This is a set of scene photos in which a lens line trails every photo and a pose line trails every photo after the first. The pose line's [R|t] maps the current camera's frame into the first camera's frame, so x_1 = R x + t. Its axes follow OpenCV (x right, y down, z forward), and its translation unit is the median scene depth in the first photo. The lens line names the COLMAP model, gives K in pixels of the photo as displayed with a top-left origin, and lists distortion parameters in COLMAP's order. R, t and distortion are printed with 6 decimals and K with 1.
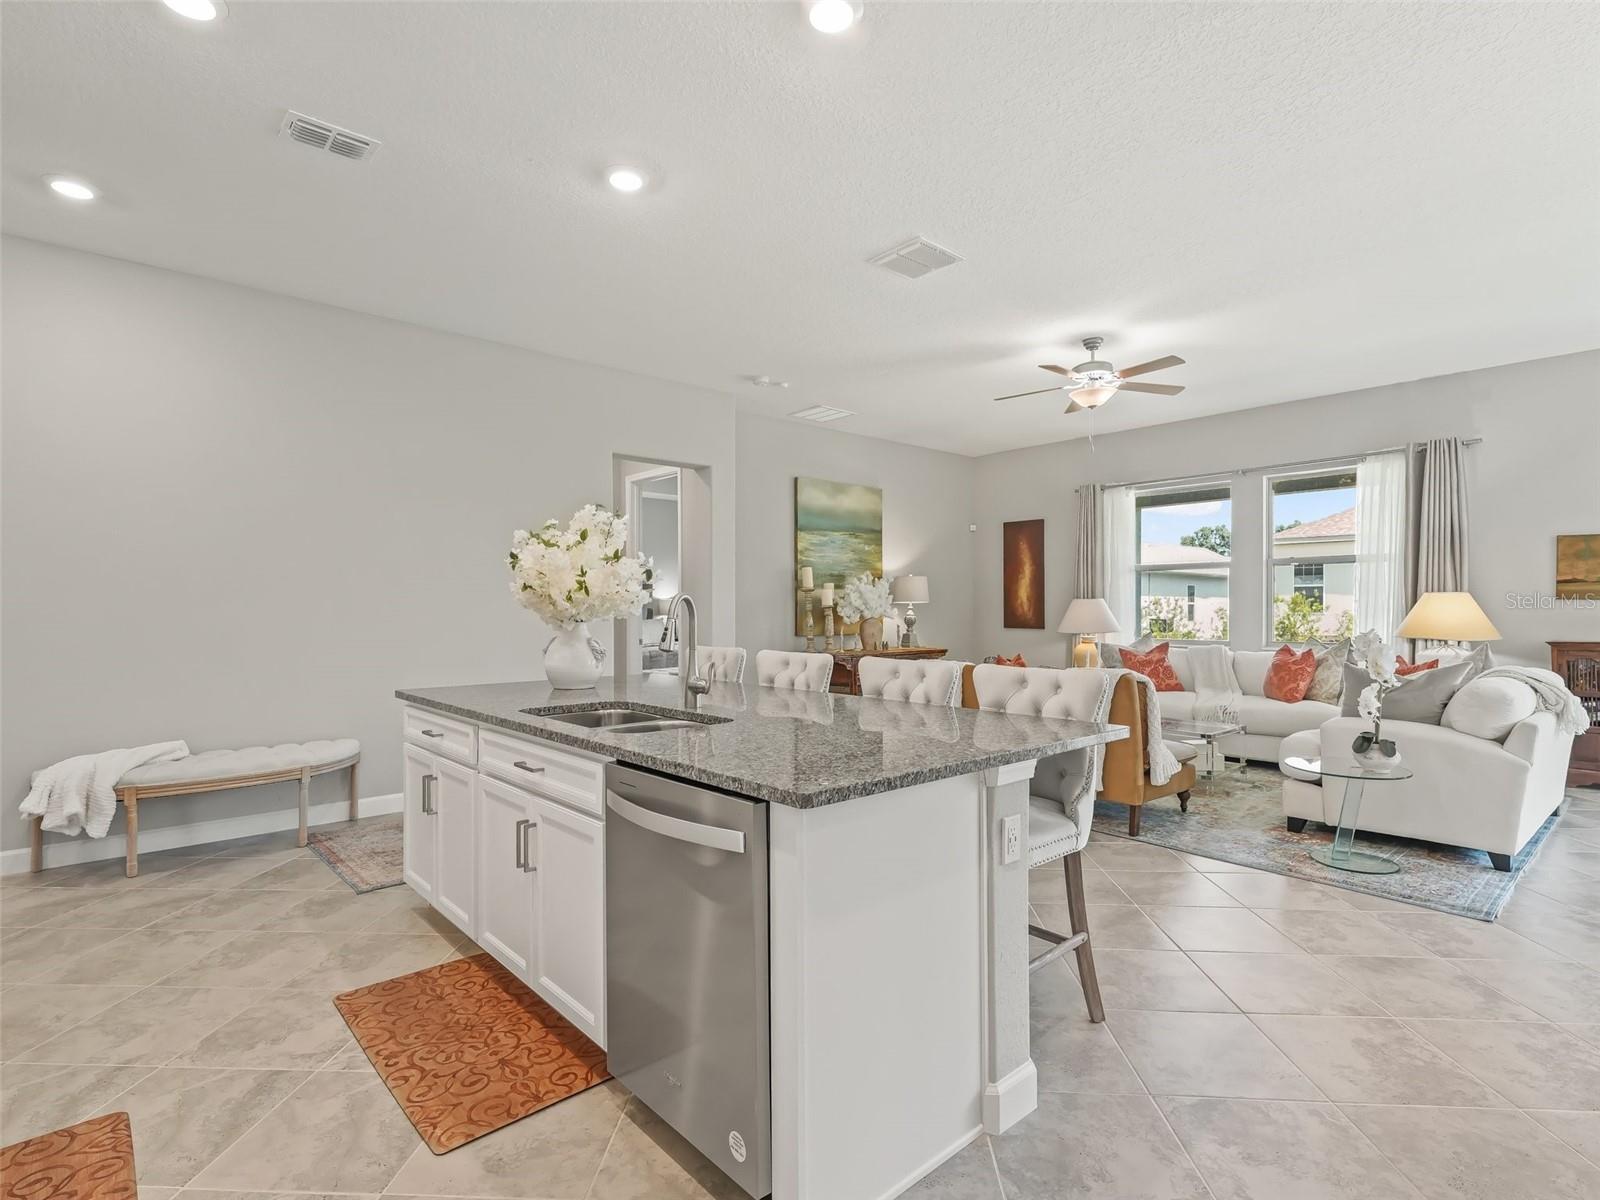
lens RADIAL K [[808.6, 0, 802.0], [0, 808.6, 620.7], [0, 0, 1]] dist [0.007568, -0.000288]
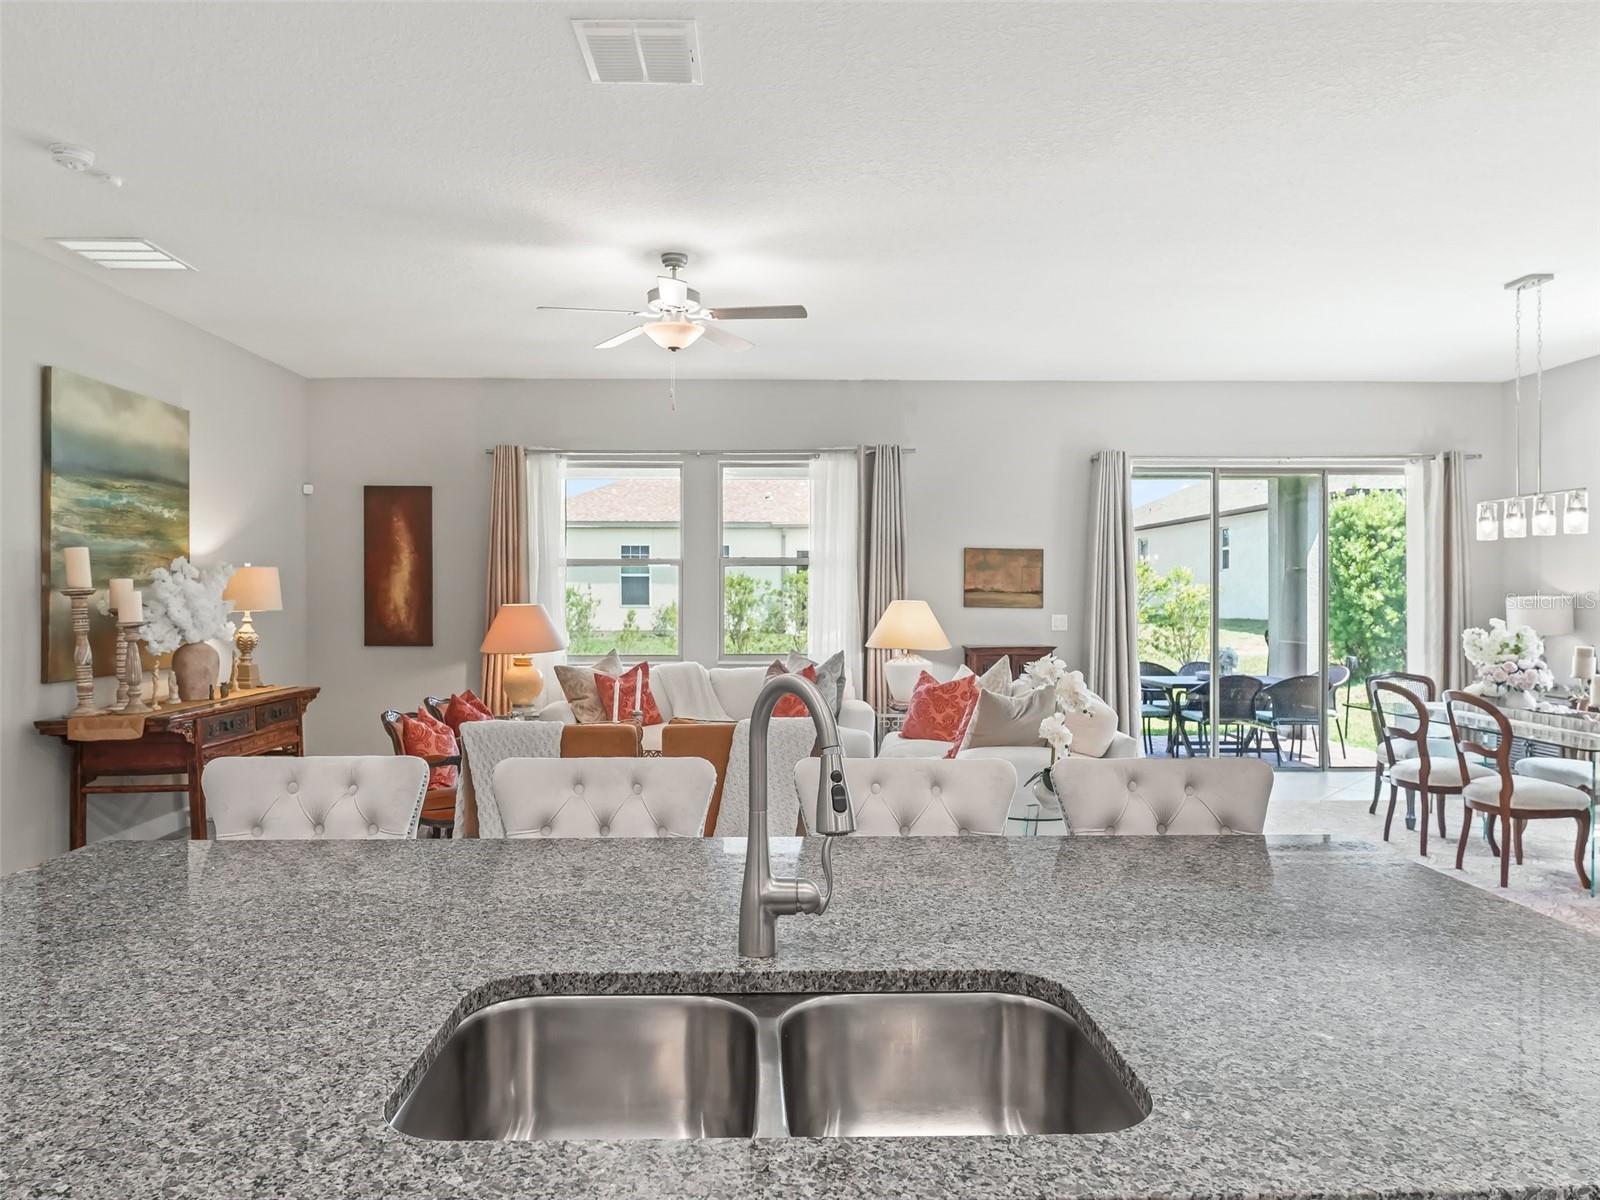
lens RADIAL K [[1008.7, 0, 787.7], [0, 1008.7, 591.1], [0, 0, 1]] dist [0.027670, -0.011911]
pose [[0.651699, 0.003910, 0.758467, -0.226269], [0.011059, 0.999831, -0.014656, -0.028959], [-0.758397, 0.017939, 0.651546, 0.295372]]
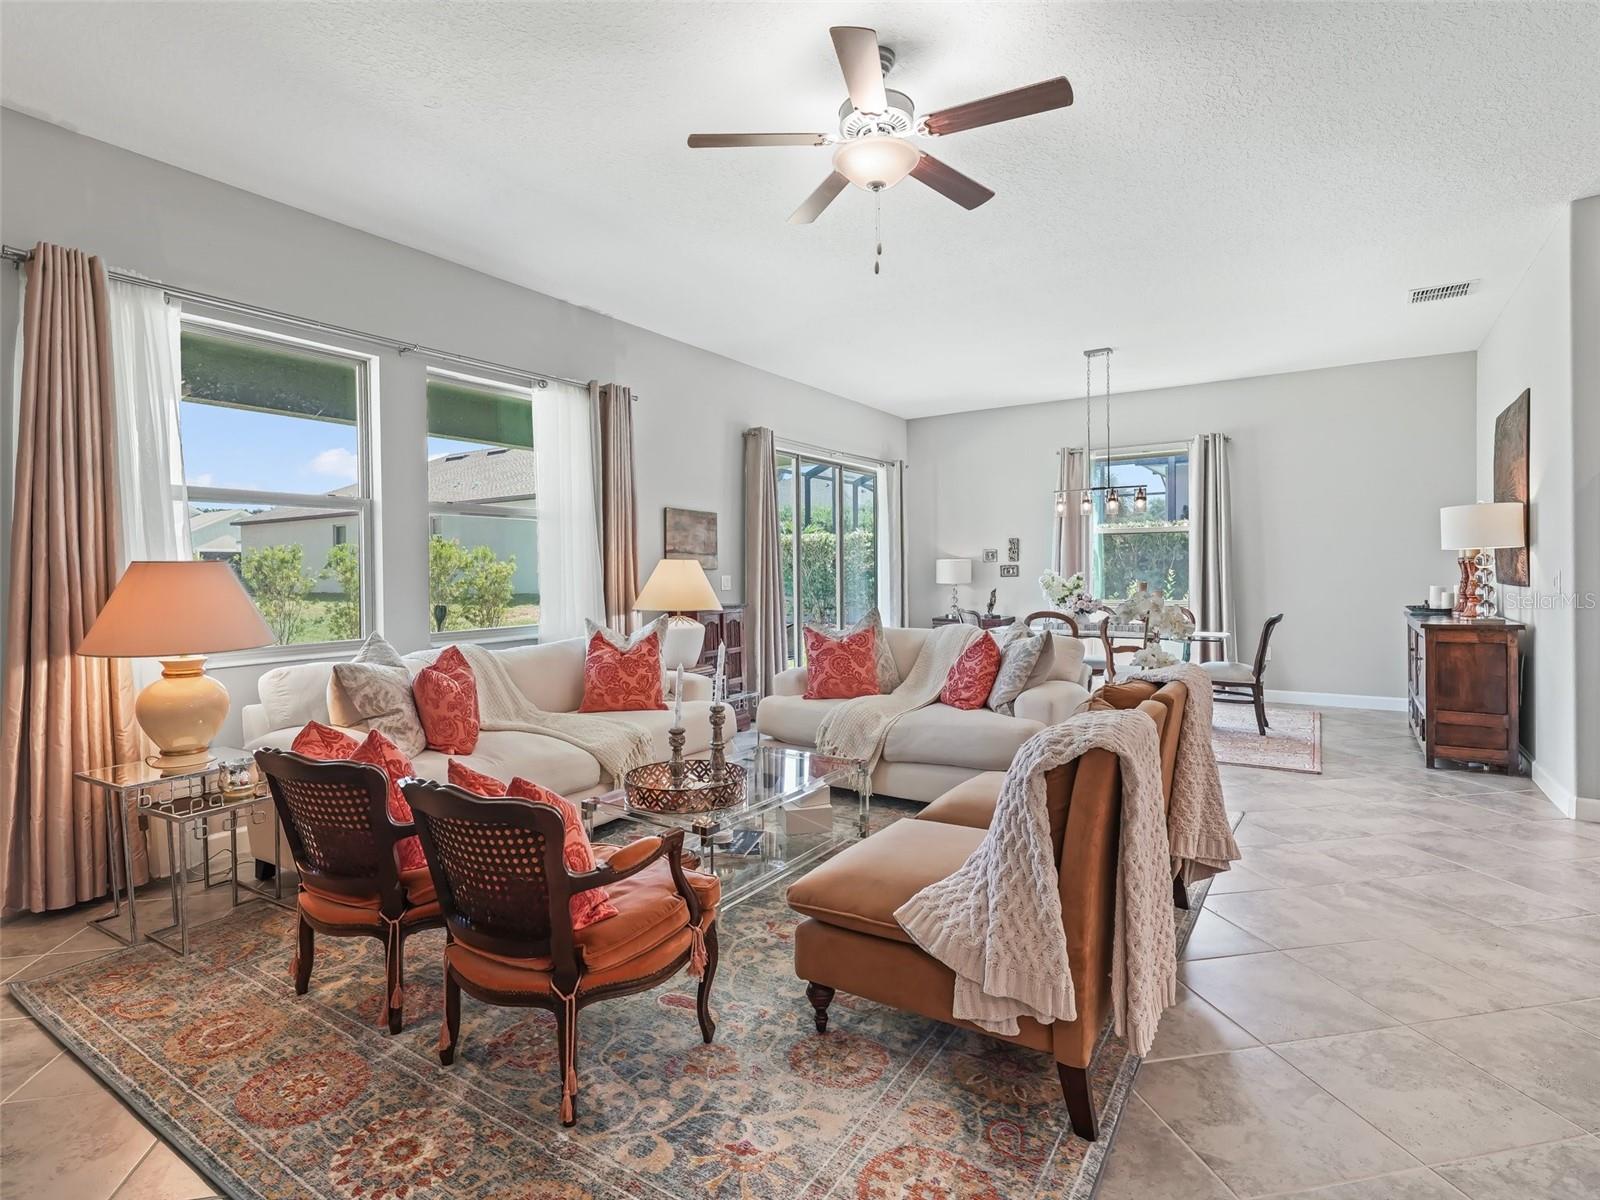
lens RADIAL K [[808.6, 0, 798.2], [0, 808.6, 580.2], [0, 0, 1]] dist [0.007568, -0.000288]
pose [[-0.247972, -0.003225, 0.968762, -0.114191], [0.028836, 0.999527, 0.010709, -0.016578], [-0.968338, 0.030591, -0.247761, 1.040632]]
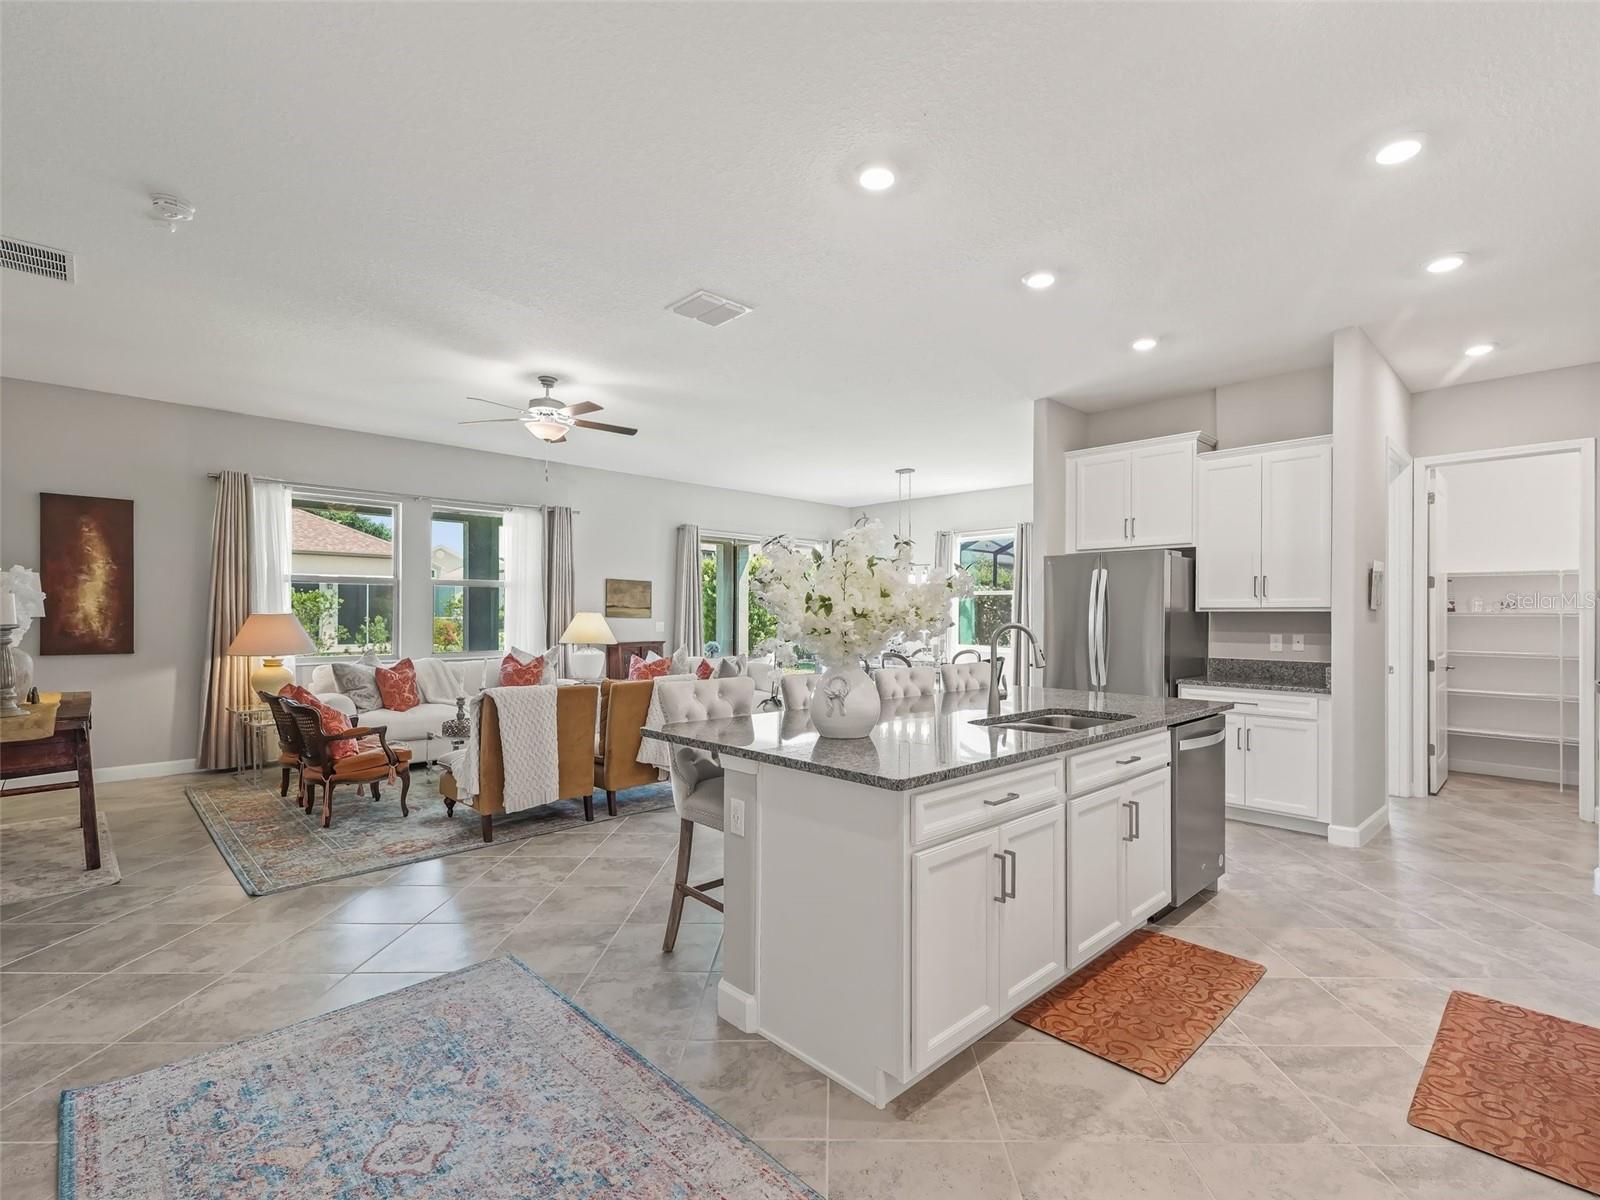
lens RADIAL K [[746.5, 0, 842.2], [0, 746.5, 612.9], [0, 0, 1]] dist [0.006804, -0.000330]
pose [[-0.059418, 0.005637, 0.998217, -0.579519], [0.012597, 0.999909, -0.004897, -0.020543], [-0.998154, 0.012283, -0.059483, 0.585923]]
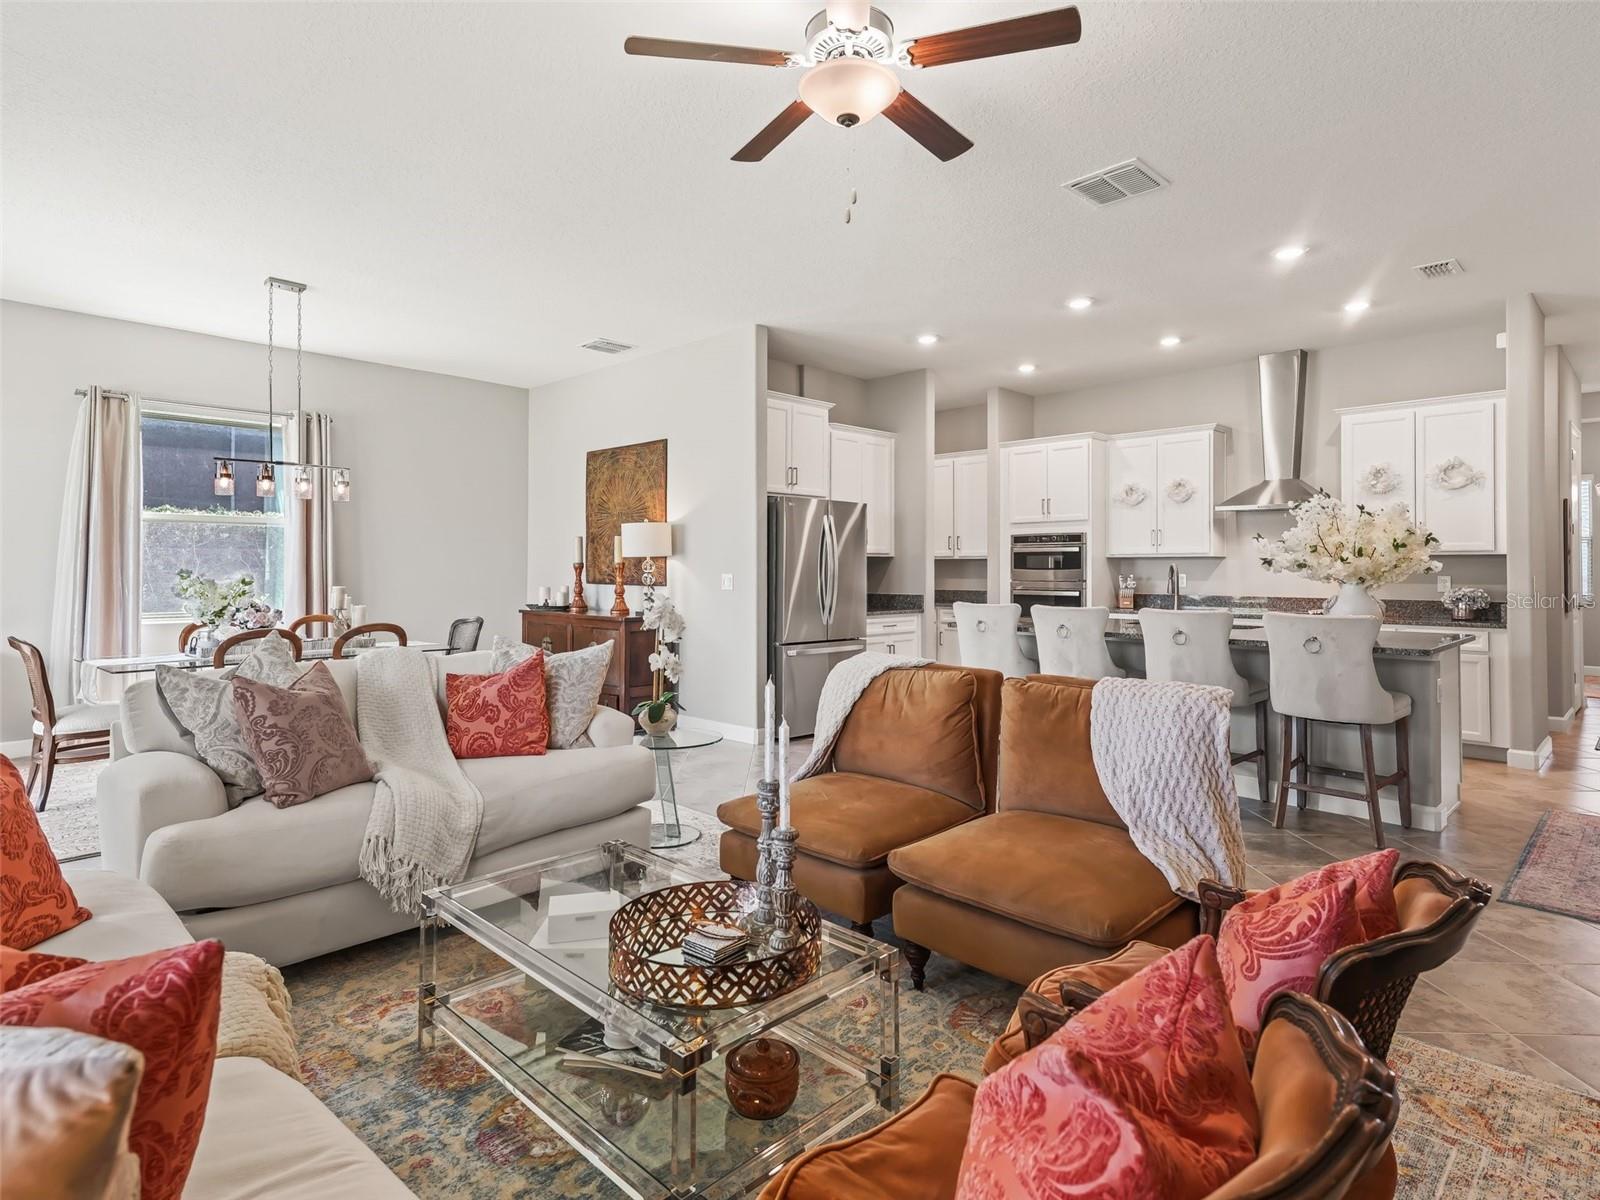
lens RADIAL K [[872.6, 0, 790.7], [0, 872.6, 545.0], [0, 0, 1]] dist [0.042337, 0.000014]
pose [[-0.998498, 0.000199, -0.054795, 0.370720], [0.000673, 0.999963, -0.008622, -0.025457], [0.054791, -0.008646, -0.998460, 1.300631]]
